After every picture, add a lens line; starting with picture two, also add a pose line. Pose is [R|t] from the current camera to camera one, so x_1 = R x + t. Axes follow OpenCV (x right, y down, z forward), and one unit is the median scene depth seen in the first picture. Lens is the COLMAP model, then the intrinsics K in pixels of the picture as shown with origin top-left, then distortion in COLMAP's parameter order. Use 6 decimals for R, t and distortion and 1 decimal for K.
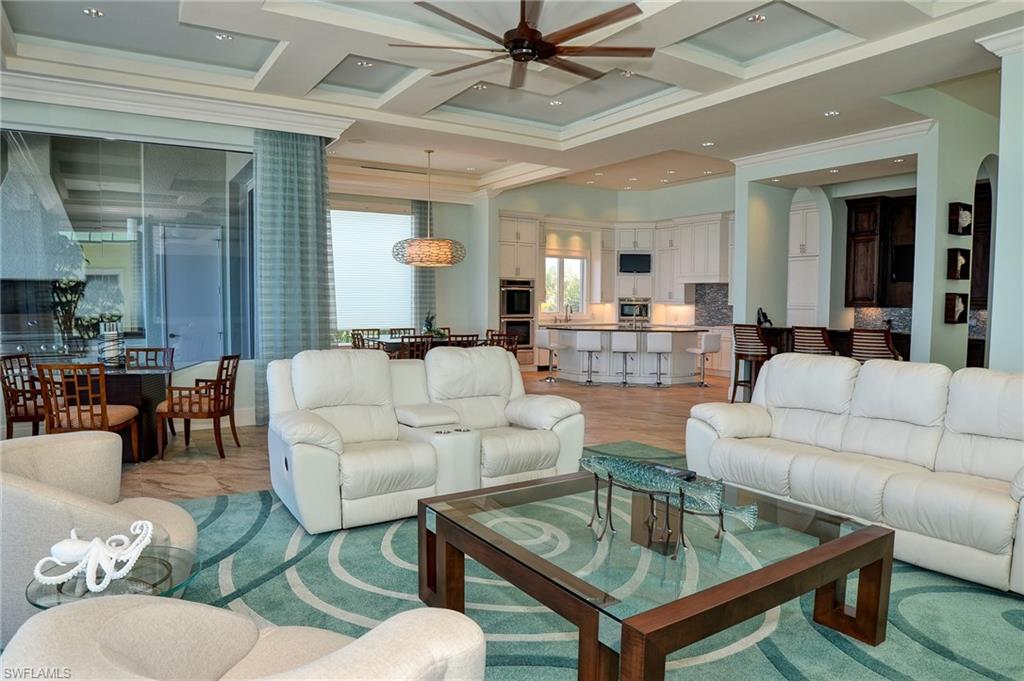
lens RADIAL K [[655.1, 0, 515.8], [0, 655.1, 346.6], [0, 0, 1]] dist [-0.101925, 0.025699]
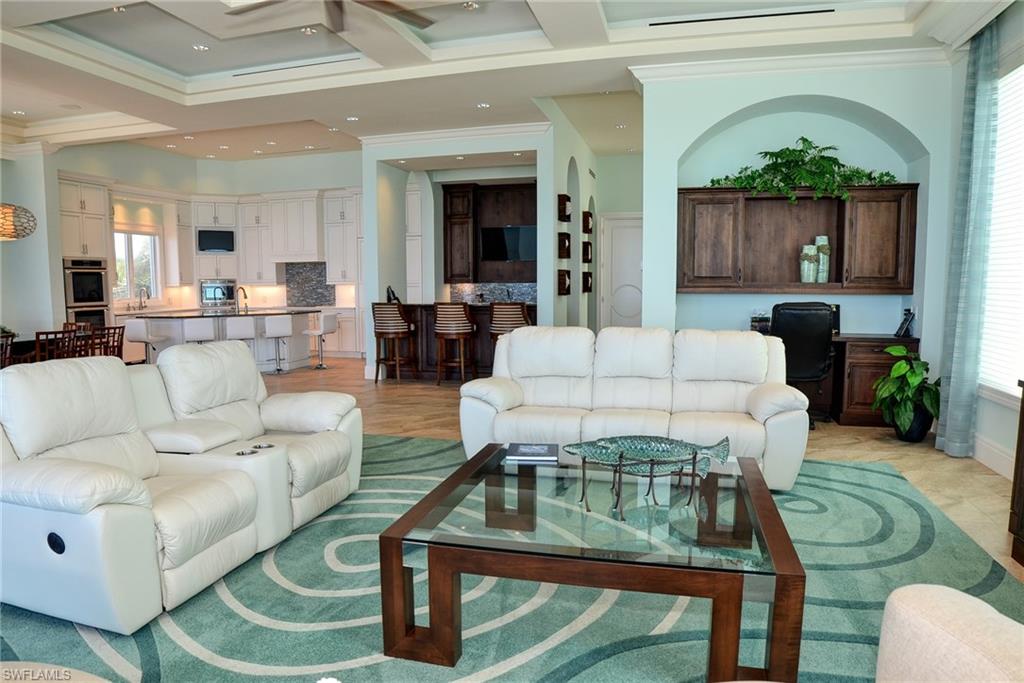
lens RADIAL K [[655.1, 0, 511.4], [0, 655.1, 348.5], [0, 0, 1]] dist [-0.101925, 0.025699]
pose [[0.744607, -0.080154, 0.662673, -0.128733], [0.057329, 0.996775, 0.056147, -0.006264], [-0.665037, -0.003817, 0.746801, 0.074367]]
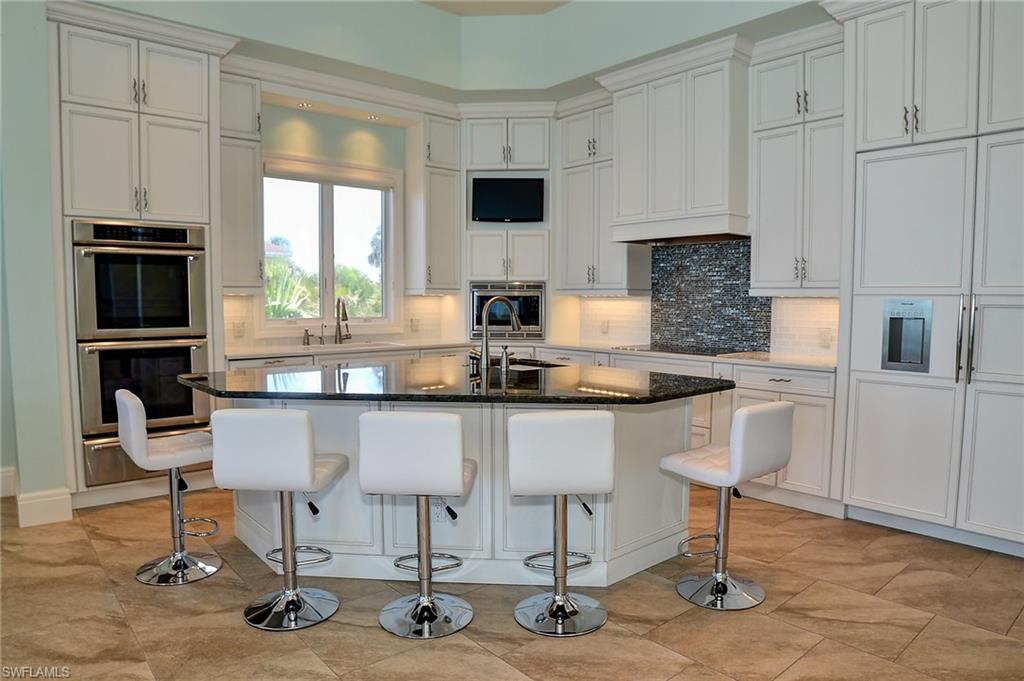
lens RADIAL K [[655.1, 0, 516.6], [0, 655.1, 342.2], [0, 0, 1]] dist [-0.101925, 0.025699]
pose [[0.991266, -0.013270, 0.131207, 0.150837], [0.013608, 0.999906, -0.001680, -0.039704], [-0.131173, 0.003451, 0.991354, 0.665693]]
